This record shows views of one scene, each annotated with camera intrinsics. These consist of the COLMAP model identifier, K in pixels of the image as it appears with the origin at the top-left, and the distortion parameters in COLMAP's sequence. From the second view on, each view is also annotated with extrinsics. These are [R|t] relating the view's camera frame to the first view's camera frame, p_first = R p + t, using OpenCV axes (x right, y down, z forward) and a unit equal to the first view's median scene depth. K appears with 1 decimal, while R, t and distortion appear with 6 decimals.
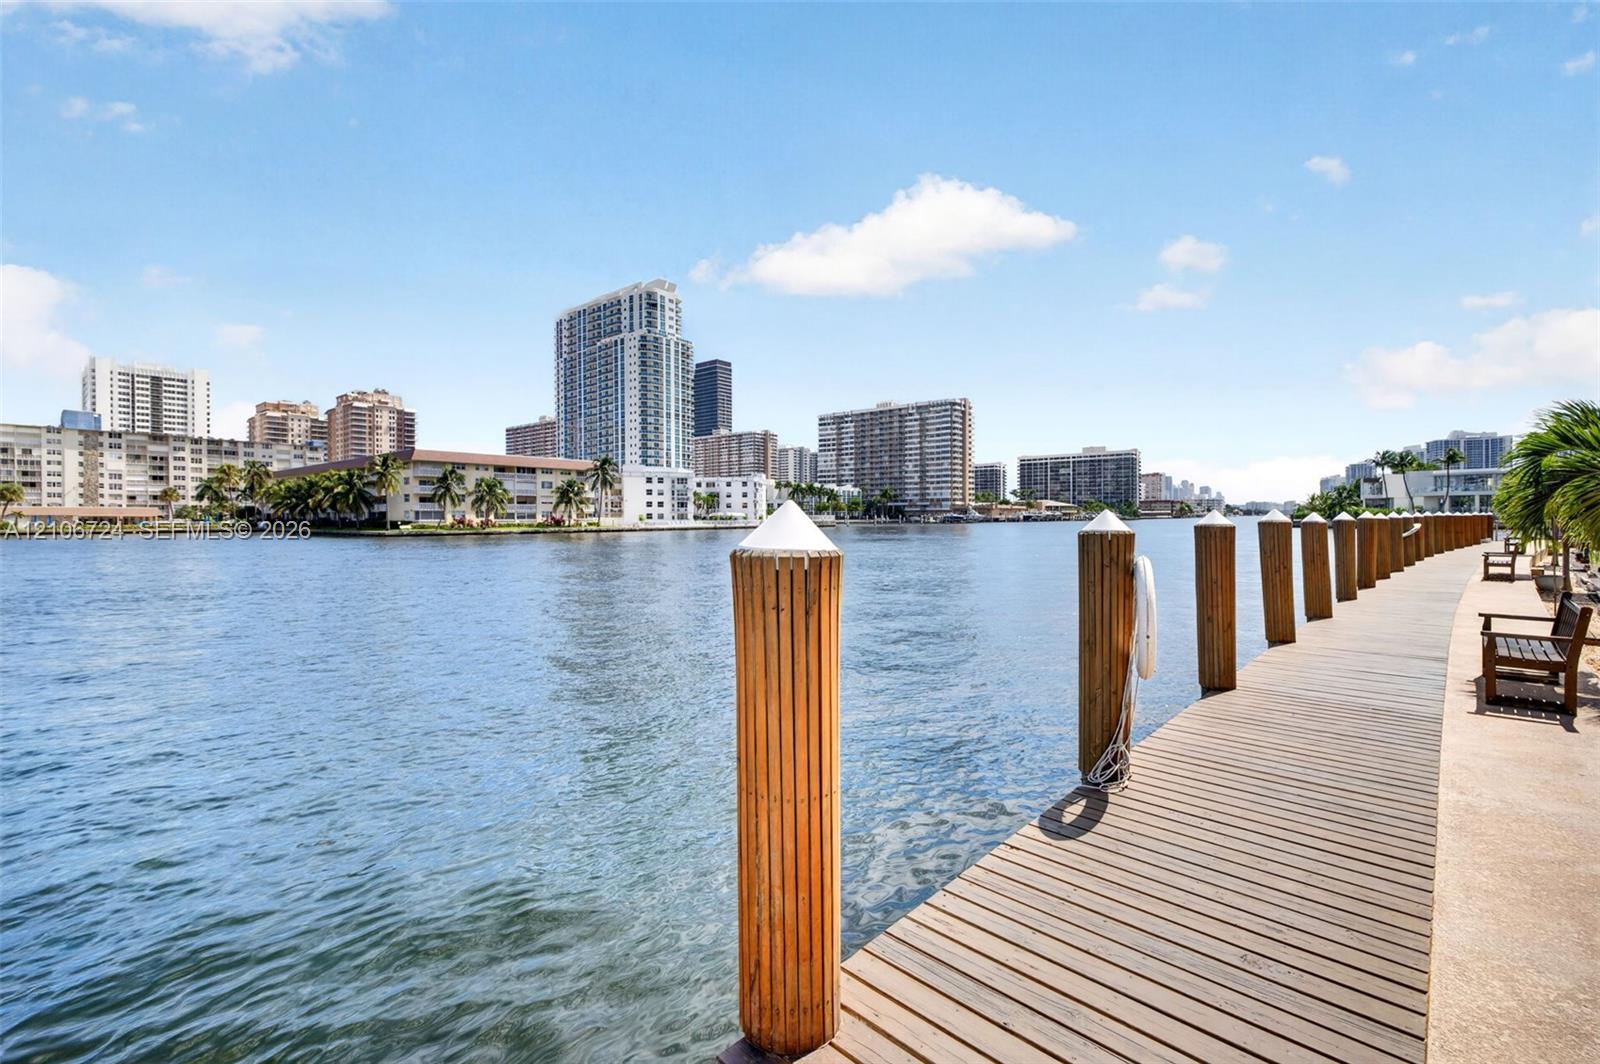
lens RADIAL K [[669.8, 0, 799.9], [0, 669.8, 521.9], [0, 0, 1]] dist [0.008450, -0.002464]
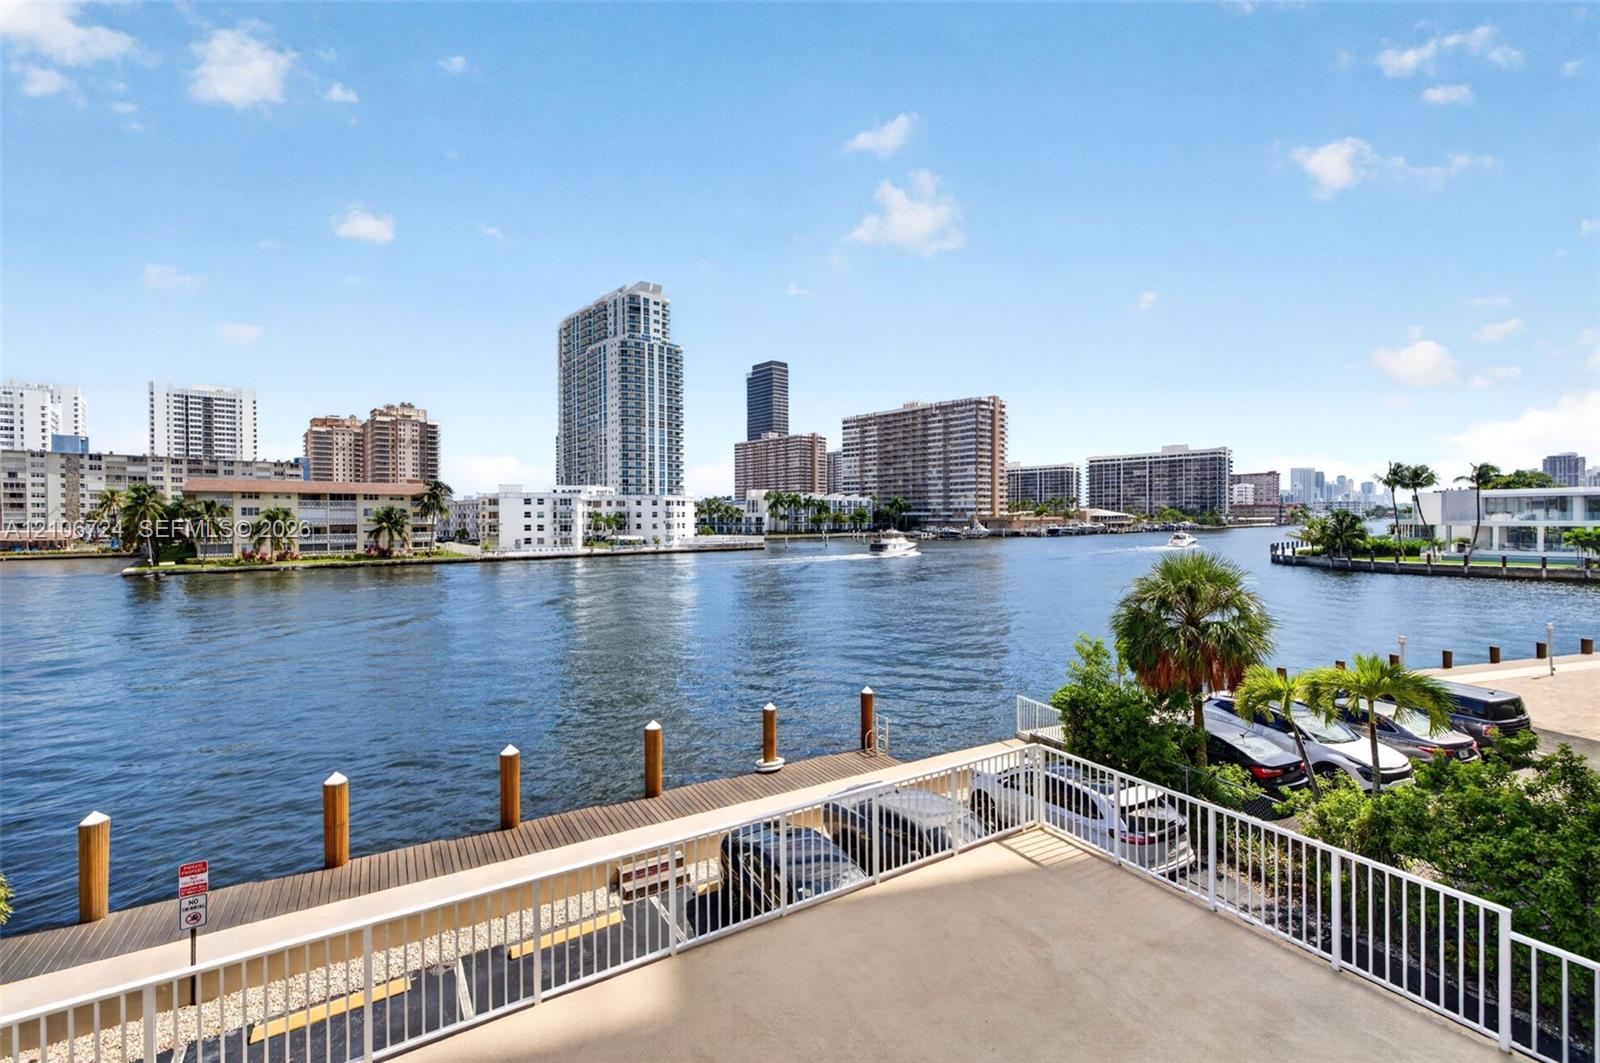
lens RADIAL K [[669.8, 0, 803.1], [0, 669.8, 529.6], [0, 0, 1]] dist [0.008450, -0.002464]
pose [[0.987593, 0.003460, -0.156999, 0.164182], [-0.001413, 0.999913, 0.013151, -0.020697], [0.157031, -0.012766, 0.987511, 0.086966]]
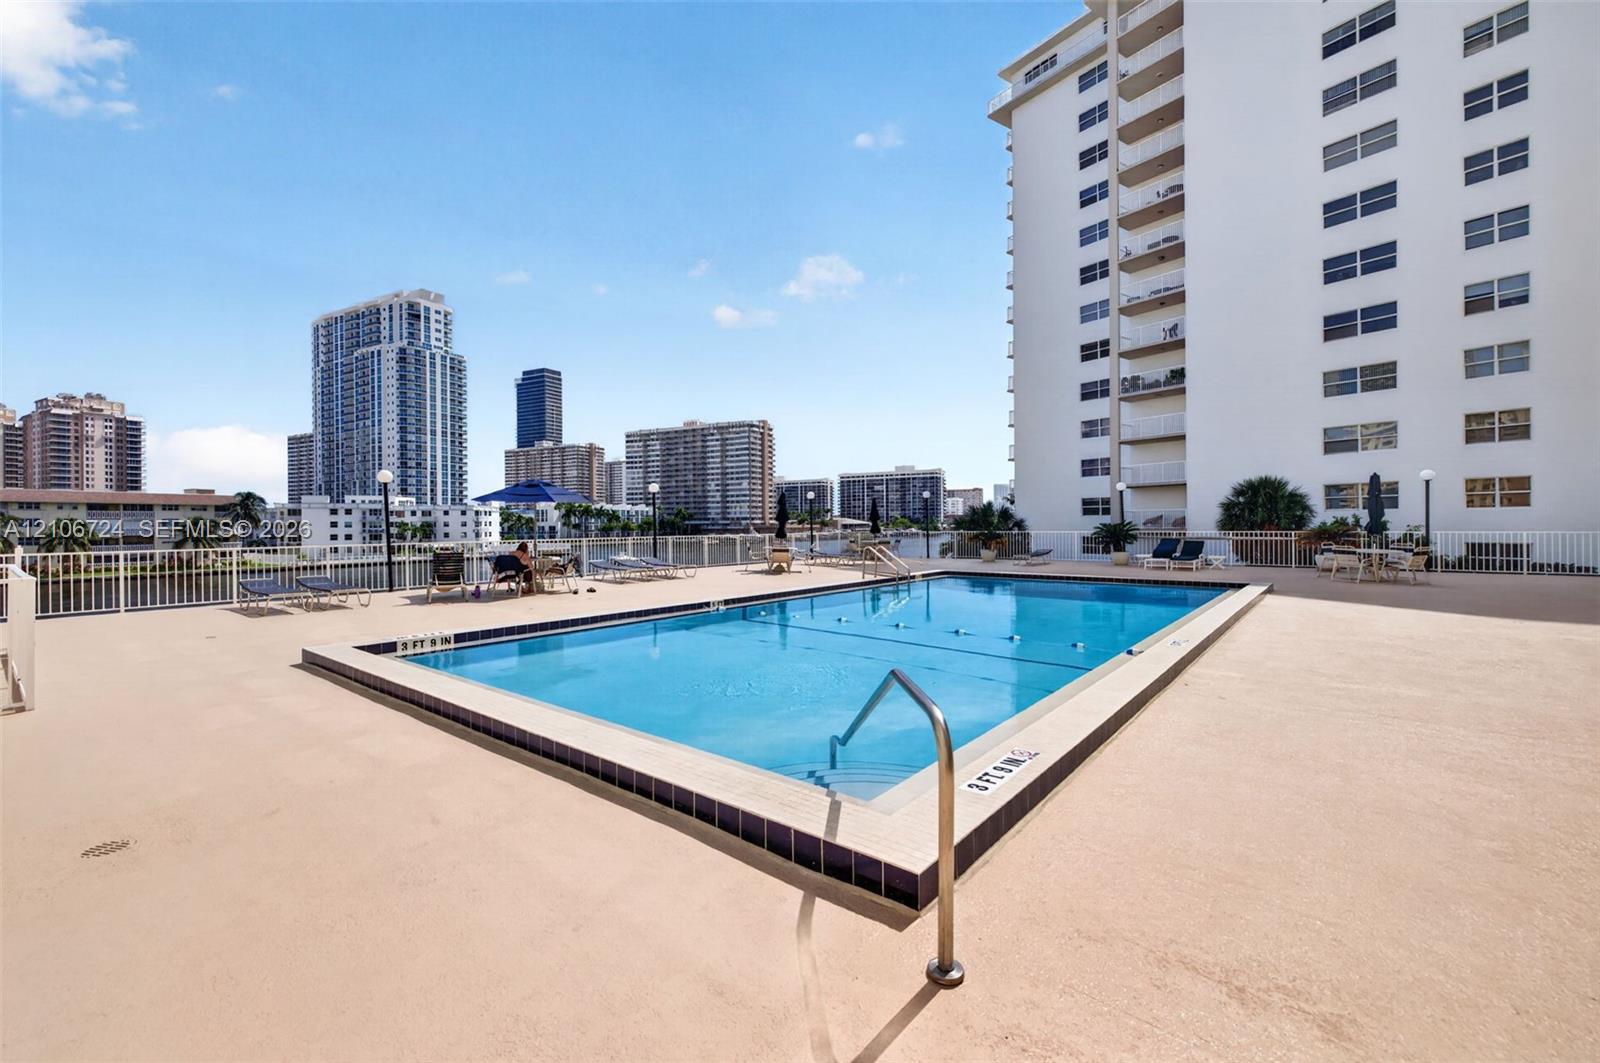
lens RADIAL K [[669.8, 0, 799.1], [0, 669.8, 524.3], [0, 0, 1]] dist [0.008450, -0.002464]
pose [[0.984254, -0.004045, 0.176715, 0.141970], [0.005402, 0.999960, -0.007198, -0.019414], [-0.176679, 0.008039, 0.984236, -0.025458]]
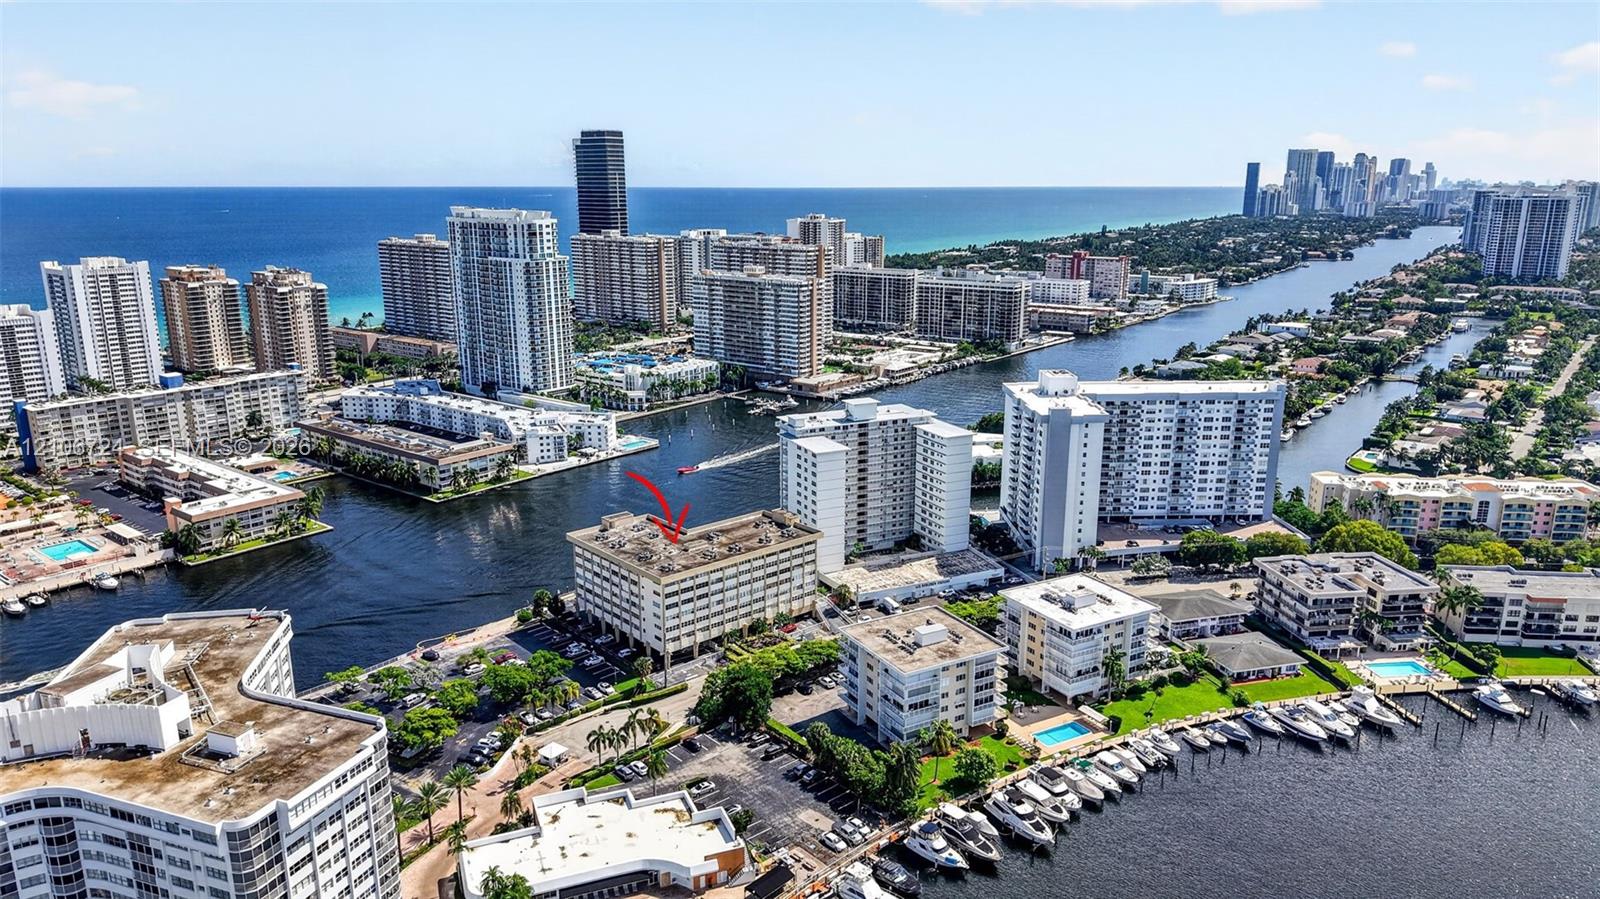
lens RADIAL K [[1091.4, 0, 823.8], [0, 1091.4, 484.5], [0, 0, 1]] dist [0.039477, -0.033457]
pose [[0.999582, -0.000218, 0.028910, 0.254038], [-0.007670, 0.962139, 0.272452, -0.423521], [-0.027875, -0.272560, 0.961735, -1.065228]]
